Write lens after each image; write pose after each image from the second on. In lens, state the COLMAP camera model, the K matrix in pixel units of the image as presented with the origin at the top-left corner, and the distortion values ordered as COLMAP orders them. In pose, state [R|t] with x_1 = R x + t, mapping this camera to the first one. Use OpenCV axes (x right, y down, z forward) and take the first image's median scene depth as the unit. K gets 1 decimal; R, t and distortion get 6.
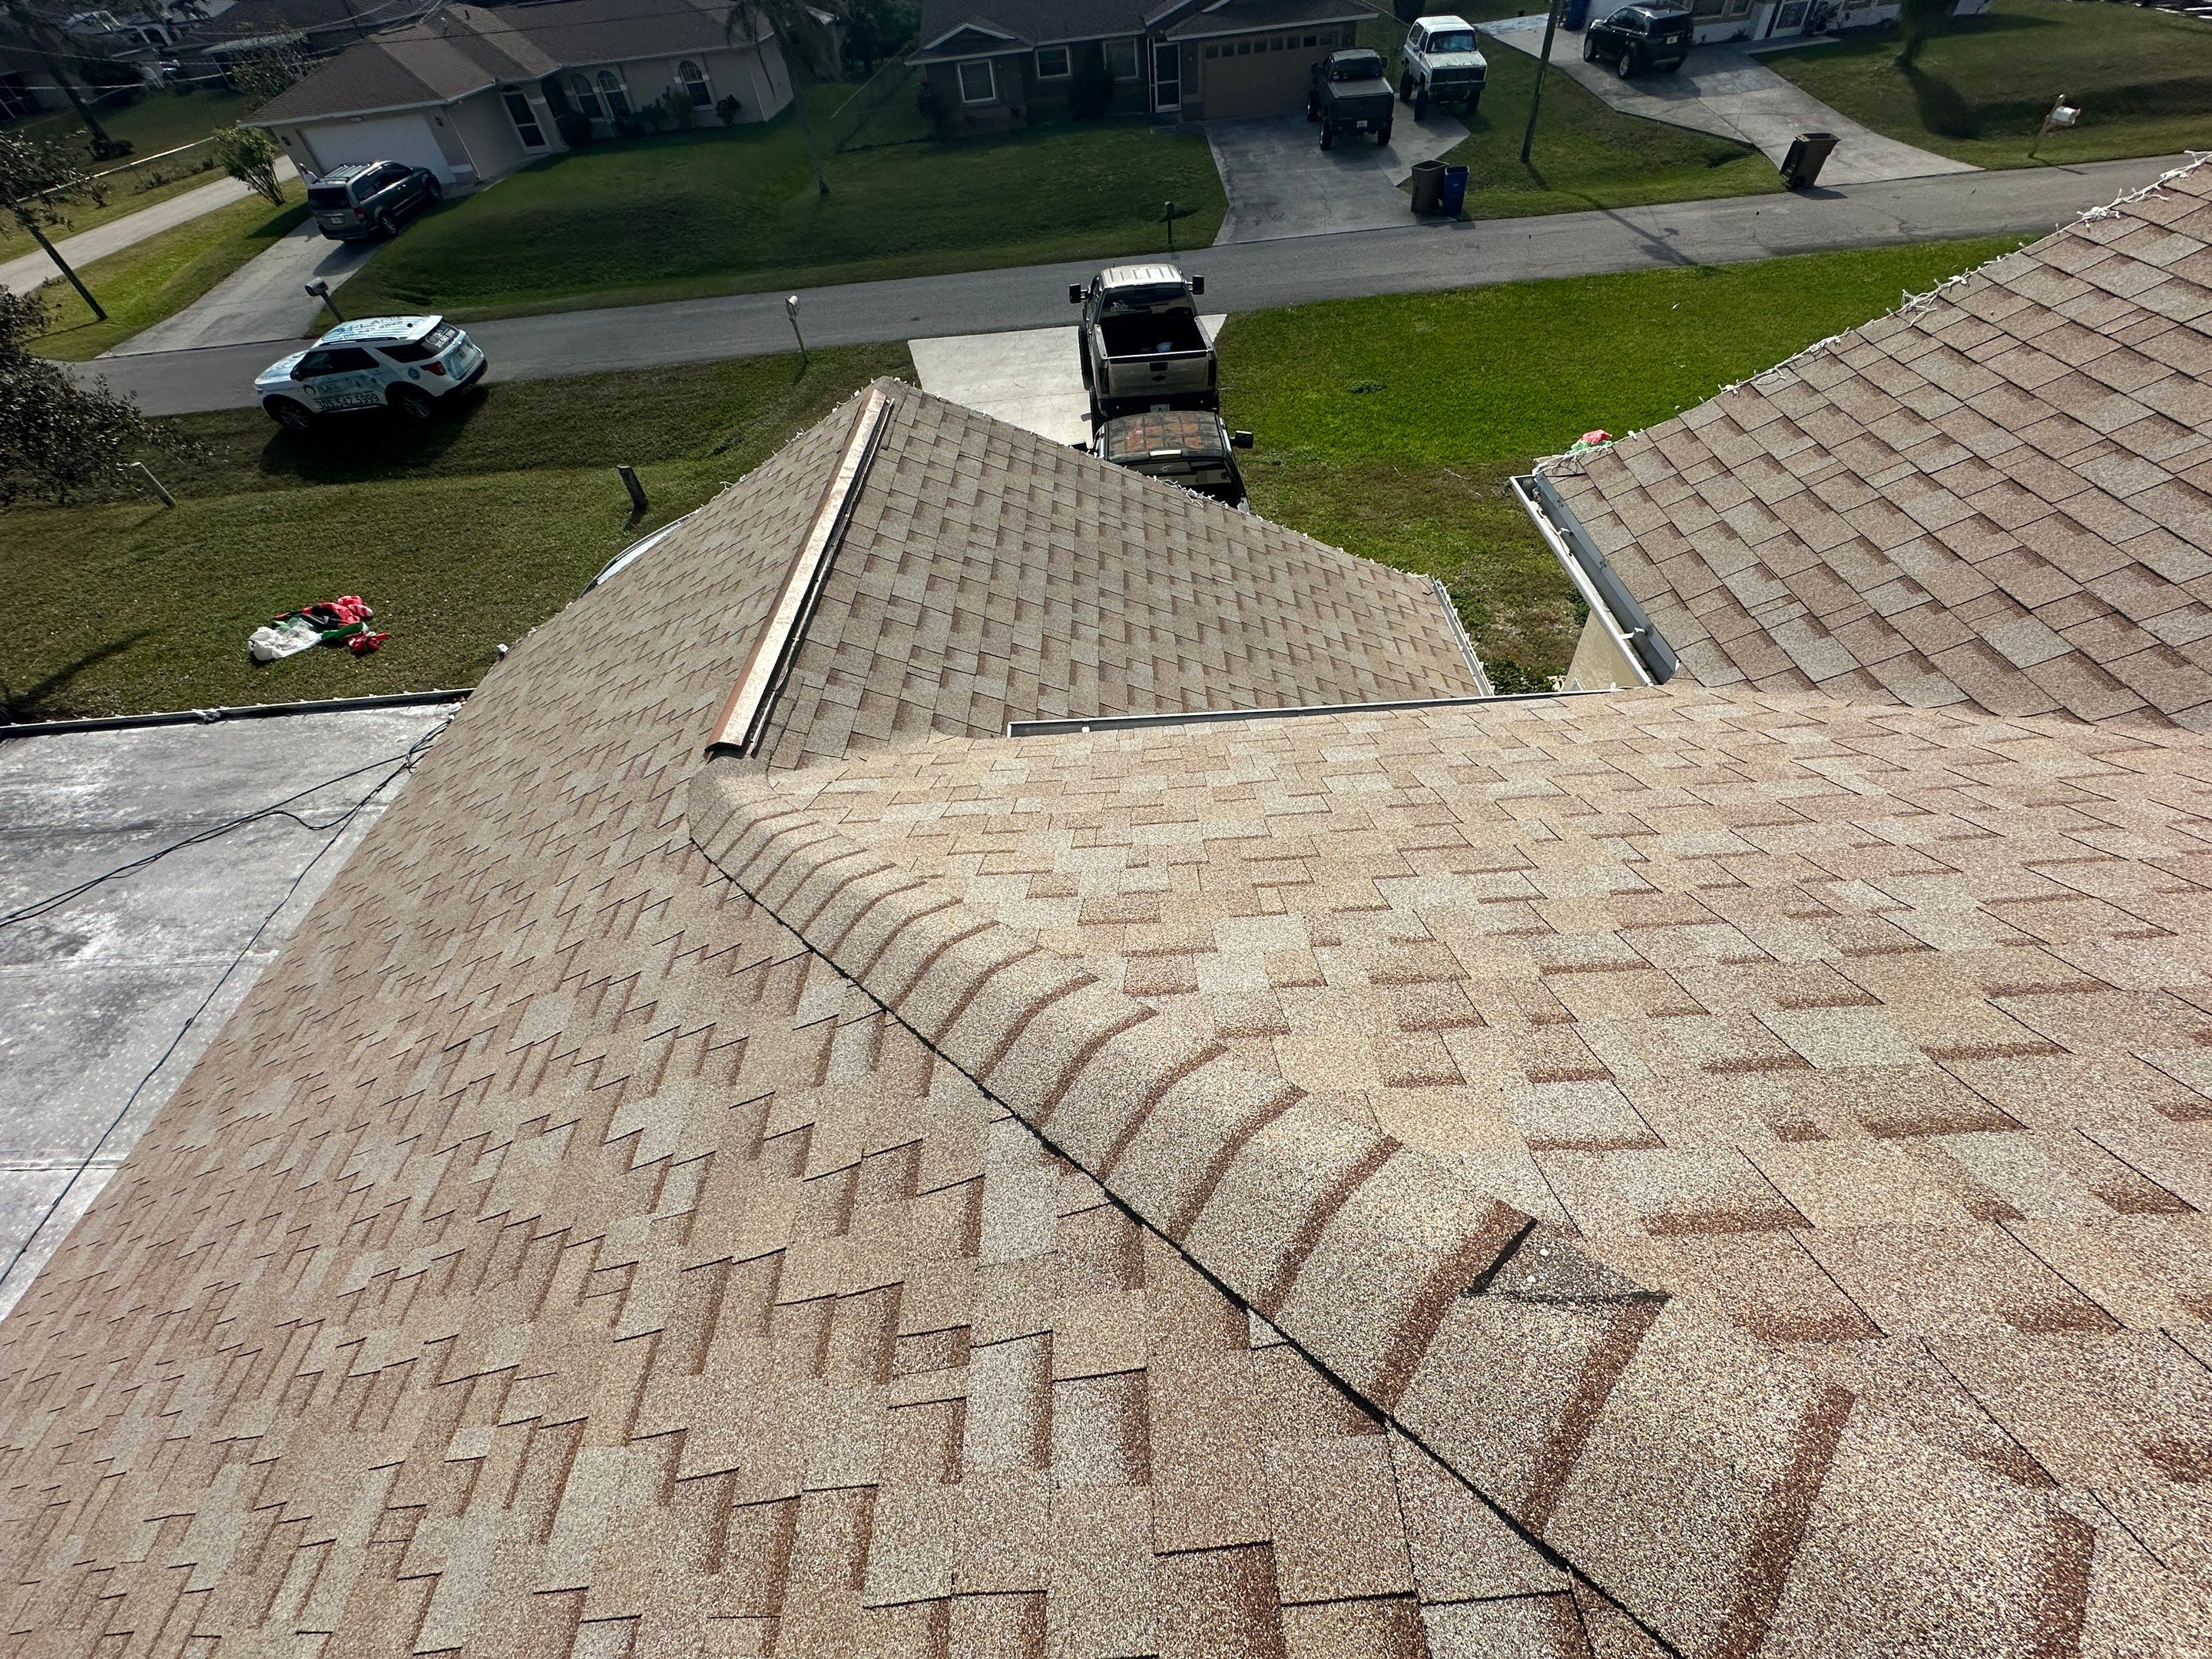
lens RADIAL K [[884.9, 0, 1106.2], [0, 884.9, 828.4], [0, 0, 1]] dist [-0.003425, 0.000524]
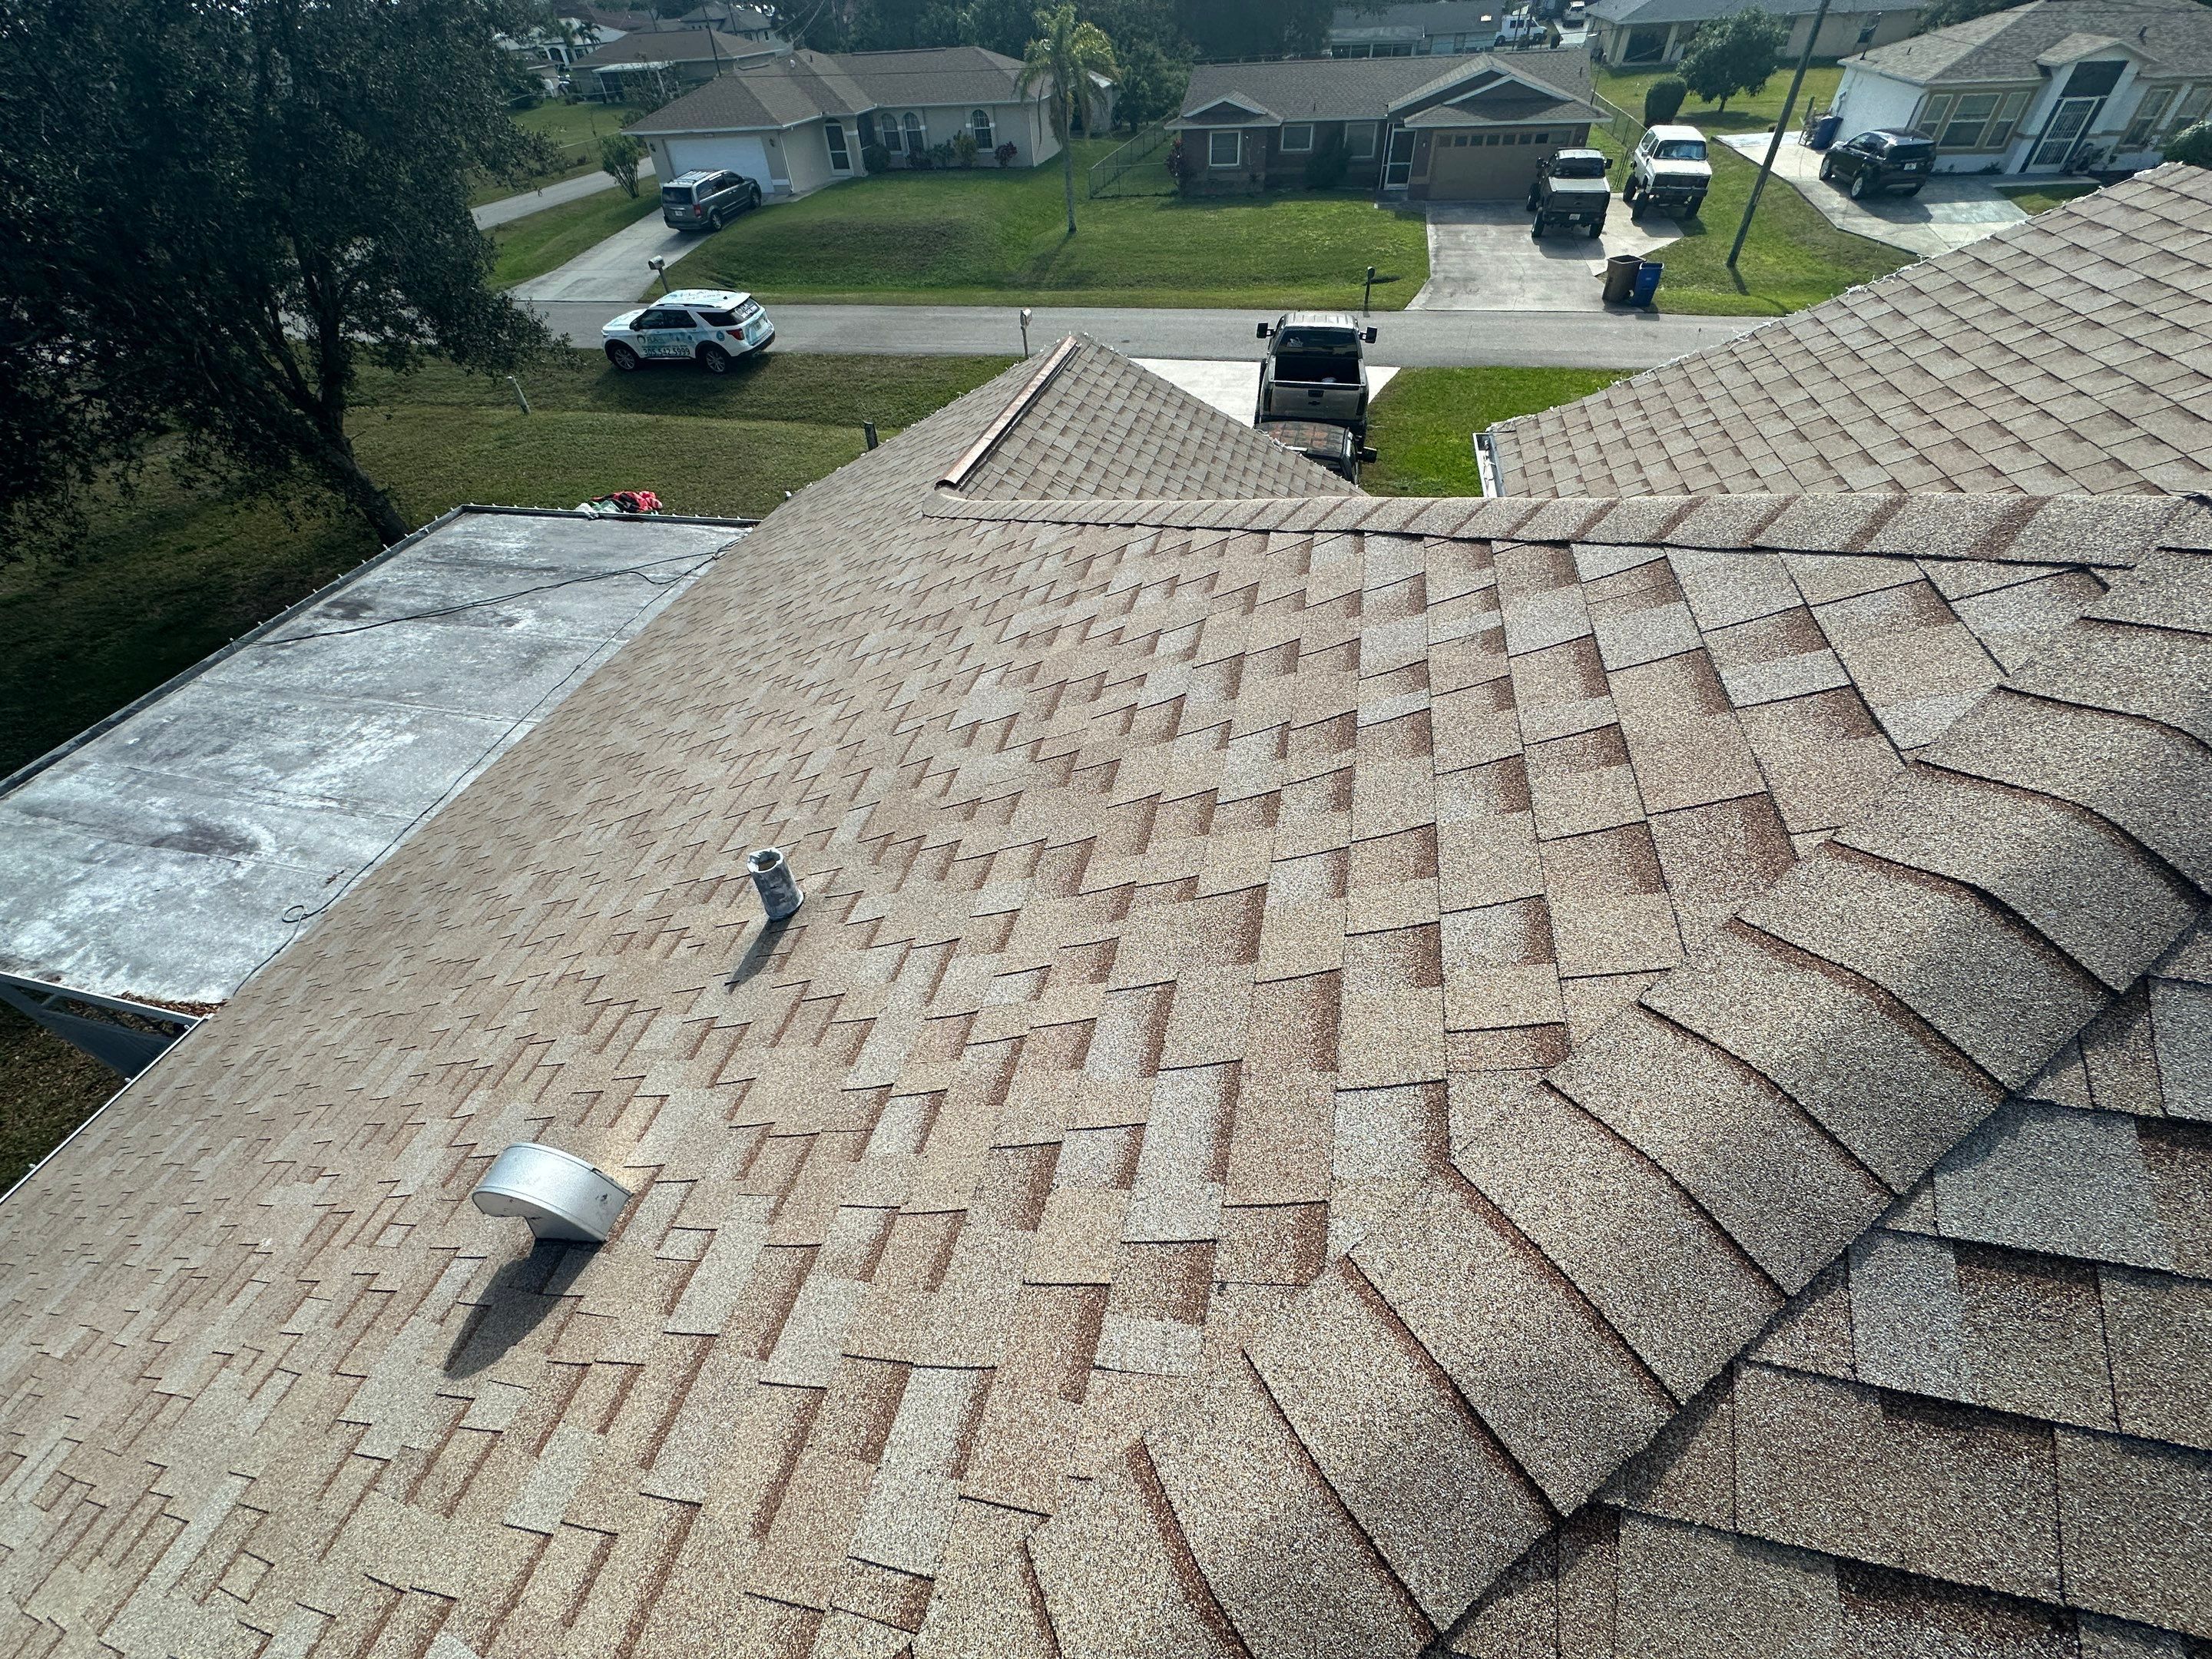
lens RADIAL K [[884.9, 0, 1106.2], [0, 884.9, 829.3], [0, 0, 1]] dist [-0.003425, 0.000524]
pose [[0.971781, 0.190428, -0.139209, 0.040610], [-0.196540, 0.979992, -0.031436, 0.087581], [0.130437, 0.057909, 0.989764, -0.105277]]
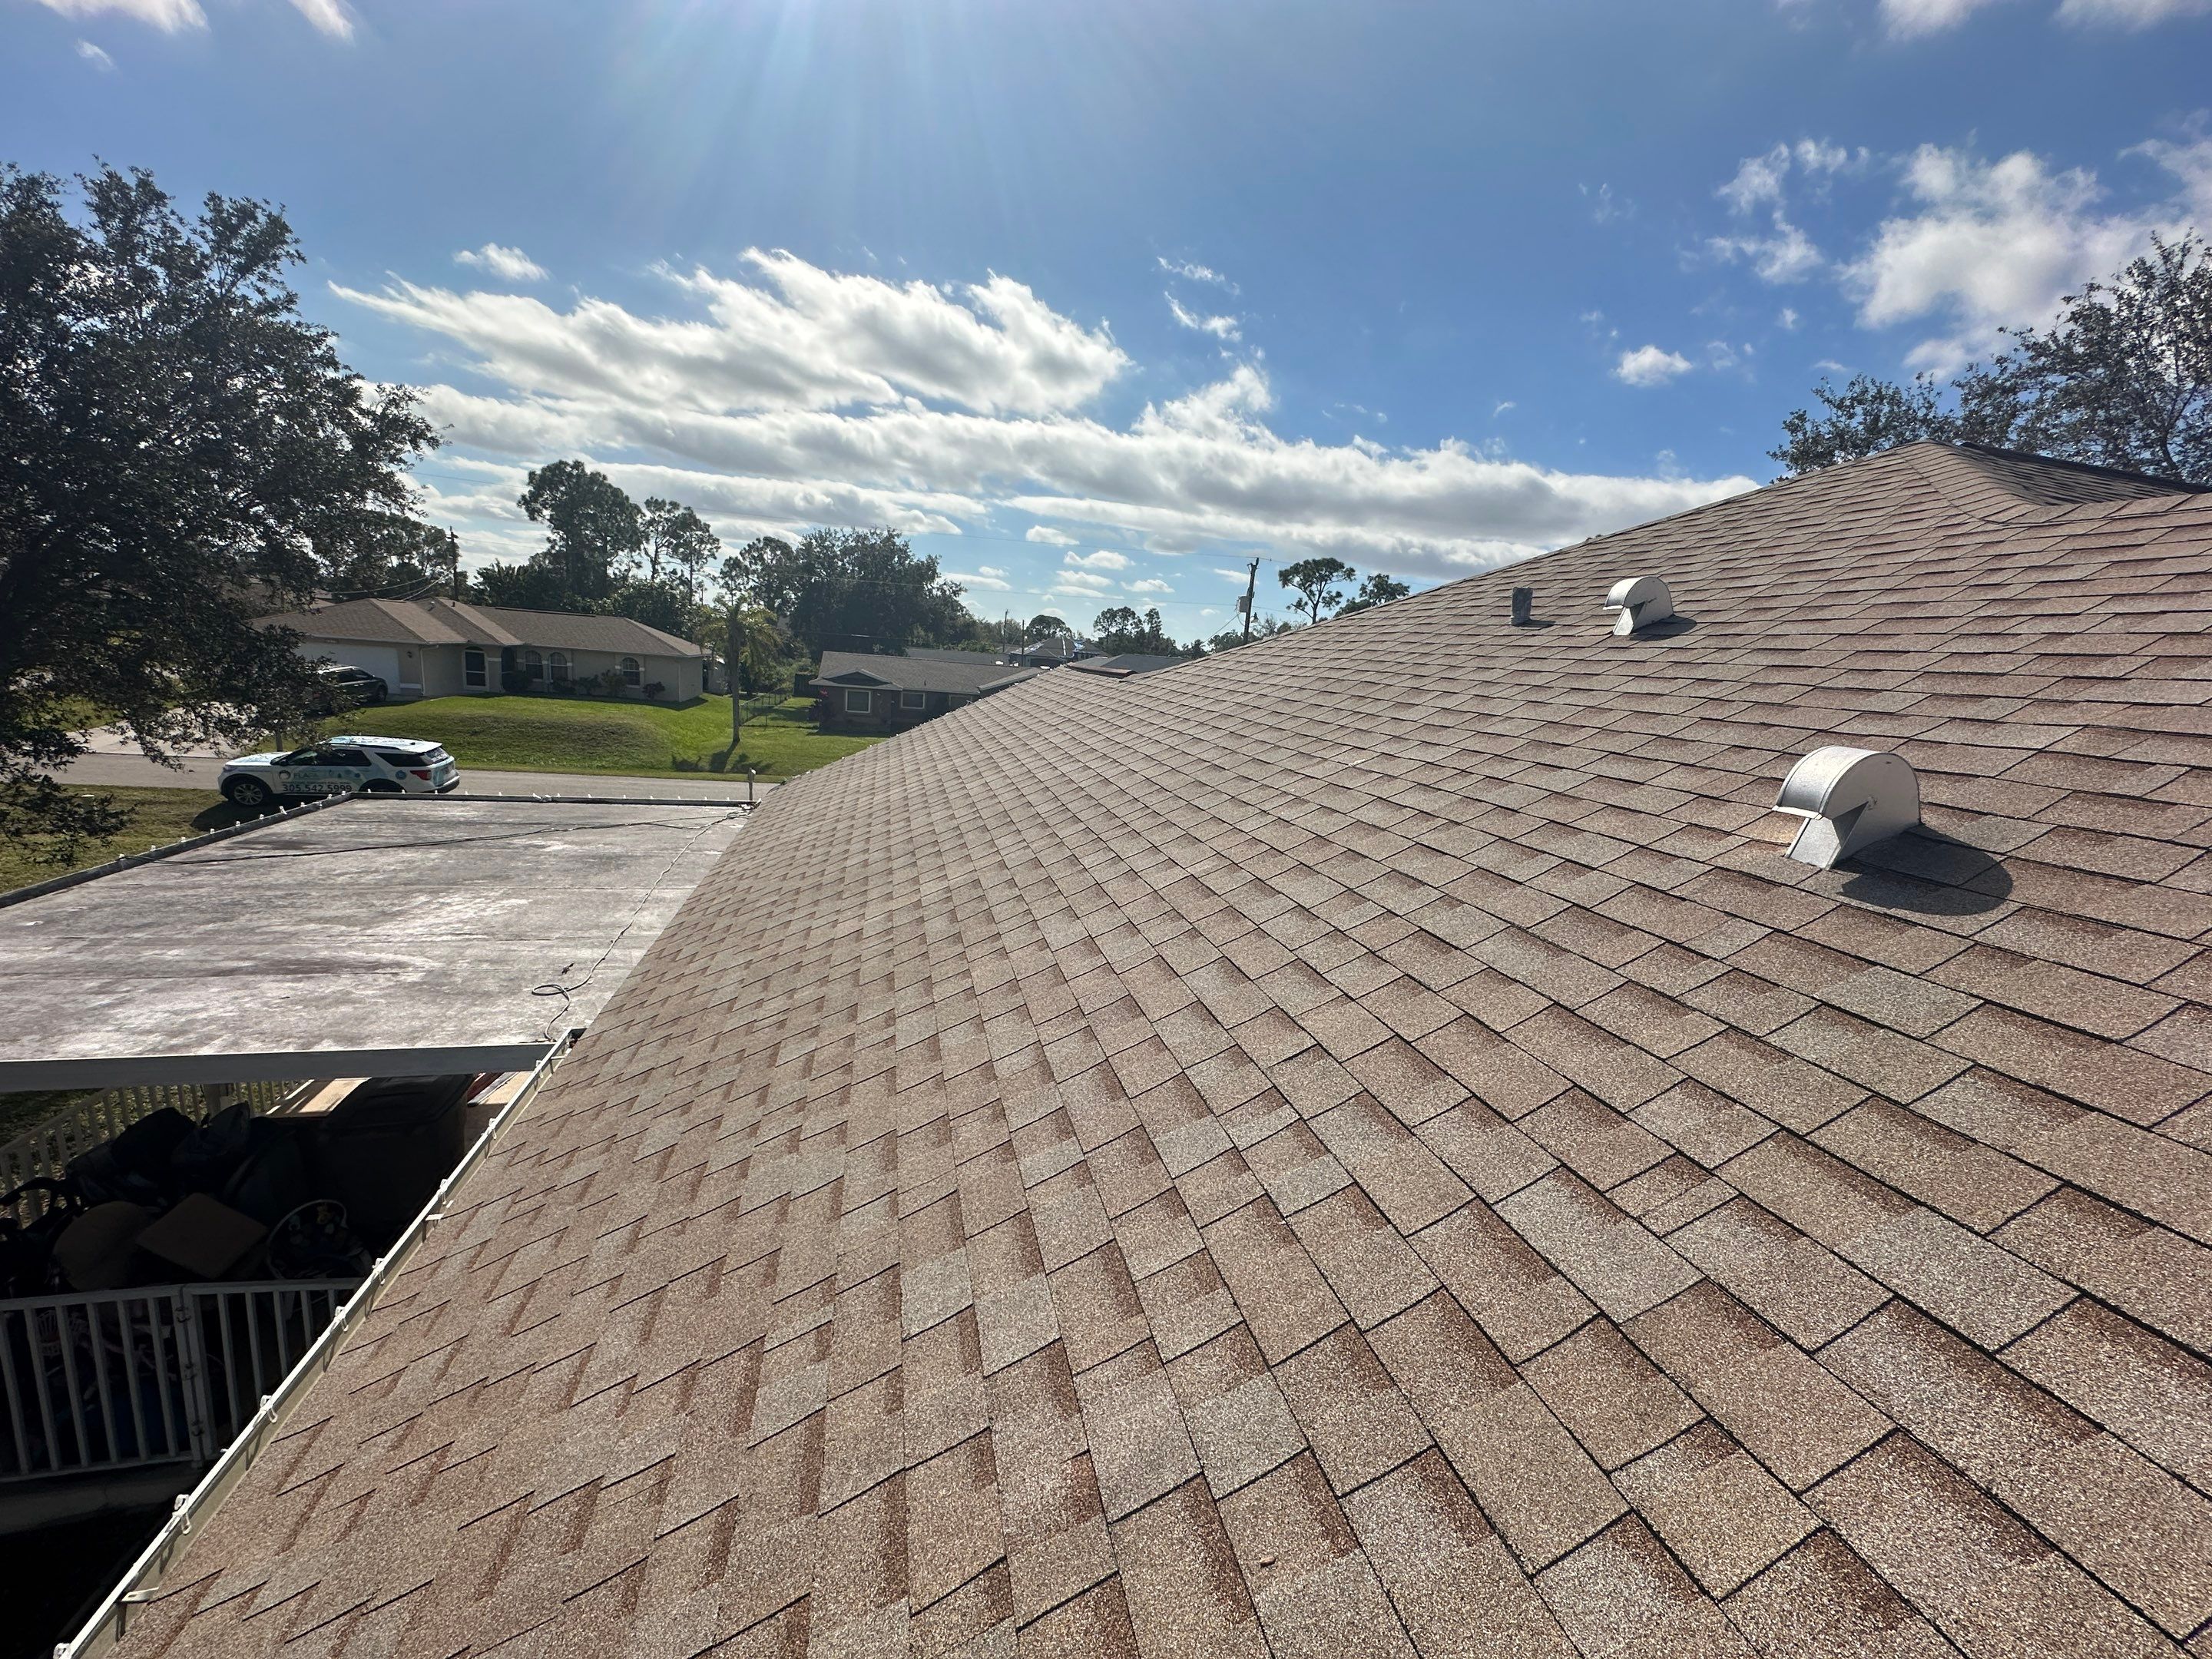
lens RADIAL K [[884.9, 0, 1105.4], [0, 884.9, 829.3], [0, 0, 1]] dist [-0.003425, 0.000524]
pose [[0.959157, 0.118146, 0.257021, -0.167087], [0.058766, 0.805556, -0.589598, 0.271335], [-0.276703, 0.580621, 0.765712, -0.109221]]
